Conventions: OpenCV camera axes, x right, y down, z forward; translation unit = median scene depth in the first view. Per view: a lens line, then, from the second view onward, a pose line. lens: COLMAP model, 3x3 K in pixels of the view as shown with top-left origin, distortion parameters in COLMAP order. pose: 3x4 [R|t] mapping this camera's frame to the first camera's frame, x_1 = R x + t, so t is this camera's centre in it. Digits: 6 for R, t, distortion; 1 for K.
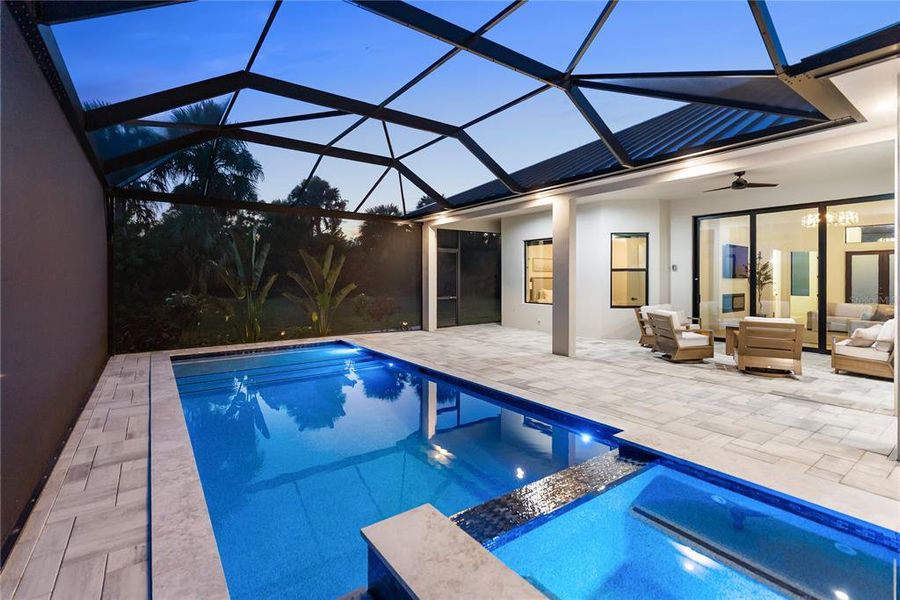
lens RADIAL K [[413.6, 0, 456.7], [0, 413.6, 281.5], [0, 0, 1]] dist [0.005791, 0.000705]
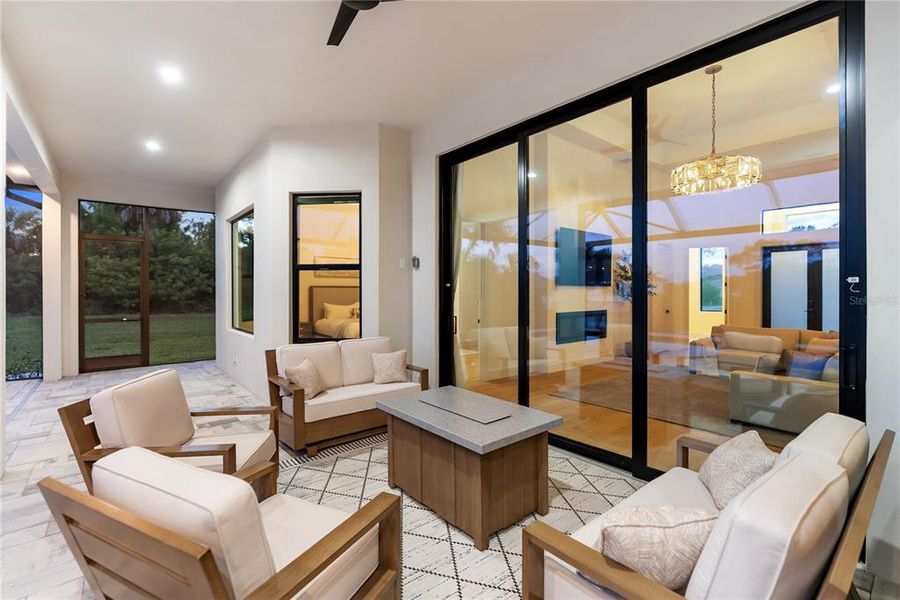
lens RADIAL K [[413.6, 0, 449.5], [0, 413.6, 297.5], [0, 0, 1]] dist [0.005791, 0.000705]
pose [[0.998297, 0.000444, 0.058333, 0.435892], [-0.000980, 0.999958, 0.009165, 0.003326], [-0.058326, -0.009206, 0.998255, 0.402343]]
